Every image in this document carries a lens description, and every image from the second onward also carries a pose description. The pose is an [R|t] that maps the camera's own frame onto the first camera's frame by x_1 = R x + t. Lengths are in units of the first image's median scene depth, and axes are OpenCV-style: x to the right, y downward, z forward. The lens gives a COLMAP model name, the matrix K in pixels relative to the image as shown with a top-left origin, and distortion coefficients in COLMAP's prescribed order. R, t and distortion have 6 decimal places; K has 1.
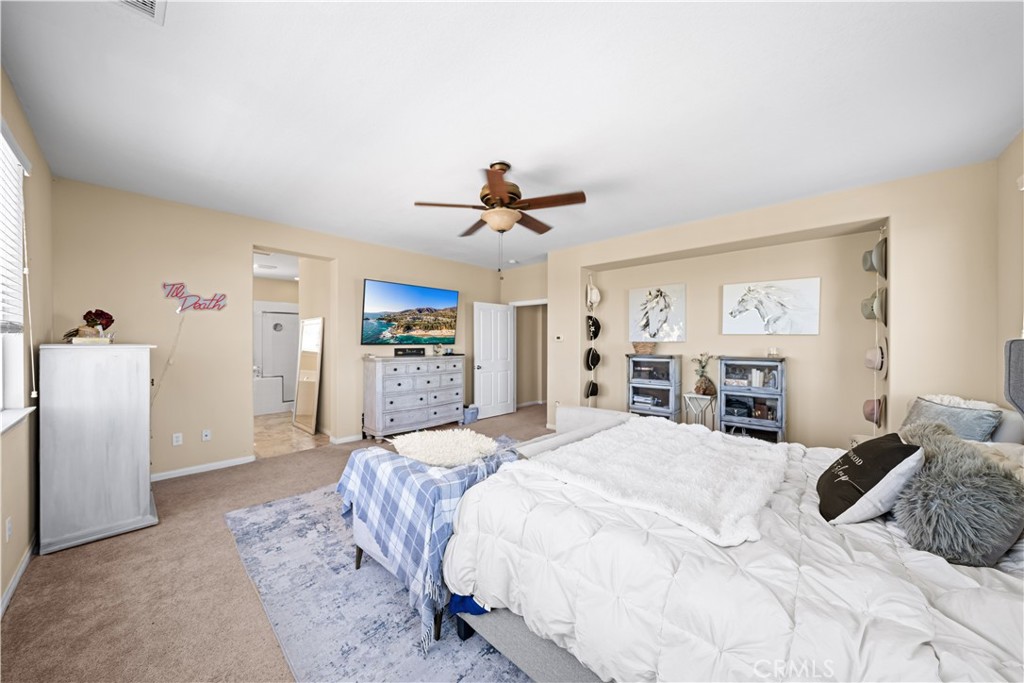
lens RADIAL K [[356.9, 0, 516.2], [0, 356.9, 344.2], [0, 0, 1]] dist [-0.000666, -0.000173]
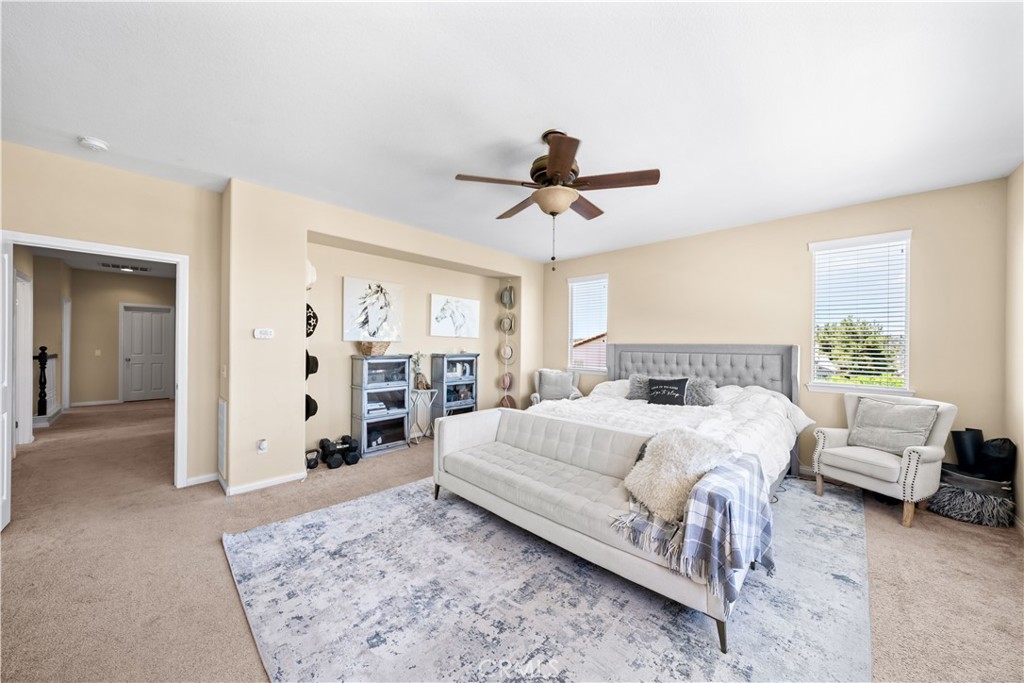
lens RADIAL K [[356.9, 0, 516.2], [0, 356.9, 344.2], [0, 0, 1]] dist [-0.000666, -0.000173]
pose [[0.006900, -0.002702, 0.999973, -0.548748], [-0.006746, 0.999973, 0.002748, -0.004220], [-0.999953, -0.006765, 0.006882, 0.662418]]
